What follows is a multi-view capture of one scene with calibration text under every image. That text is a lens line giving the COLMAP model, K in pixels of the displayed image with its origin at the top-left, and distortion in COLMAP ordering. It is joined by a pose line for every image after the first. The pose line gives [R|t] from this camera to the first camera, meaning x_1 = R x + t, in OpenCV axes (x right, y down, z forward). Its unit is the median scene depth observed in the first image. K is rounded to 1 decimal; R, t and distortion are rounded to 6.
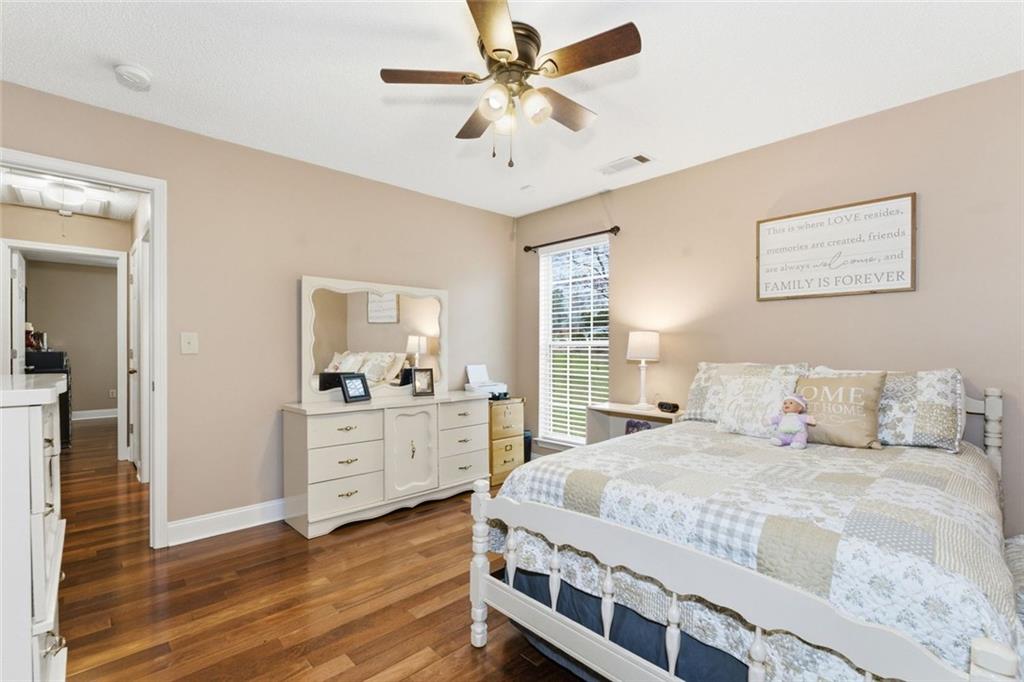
lens RADIAL K [[447.0, 0, 505.8], [0, 447.0, 350.7], [0, 0, 1]] dist [0.000884, 0.000791]
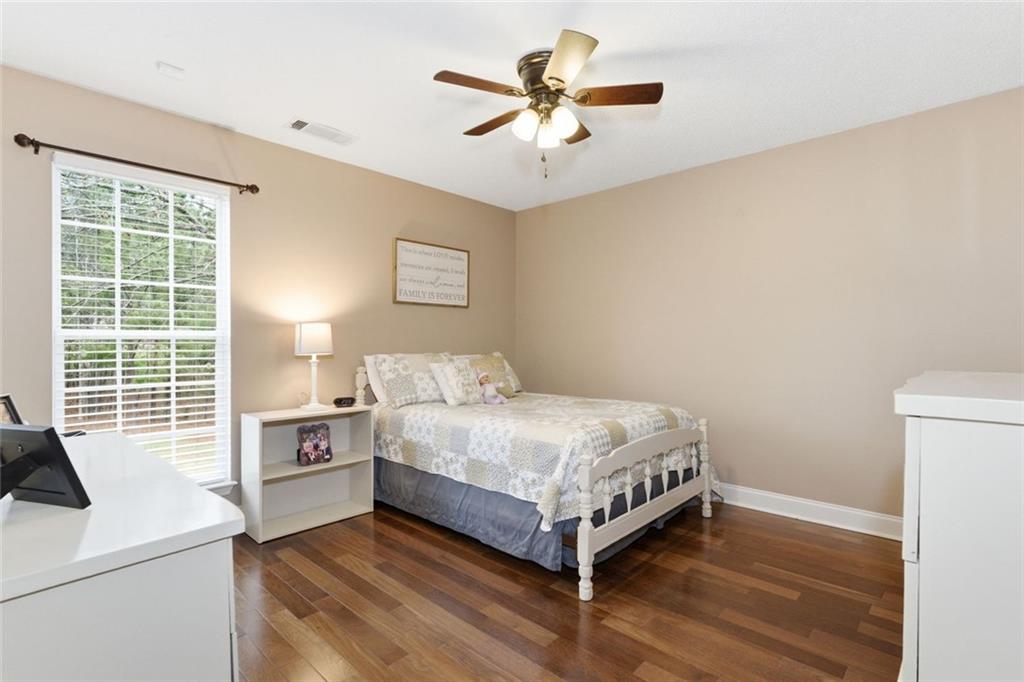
lens RADIAL K [[495.9, 0, 506.5], [0, 495.9, 338.1], [0, 0, 1]] dist [-0.012578, 0.001458]
pose [[-0.064744, 0.003843, 0.997894, -0.801456], [0.007661, 0.999965, -0.003354, -0.007454], [-0.997872, 0.007428, -0.064771, 0.777823]]
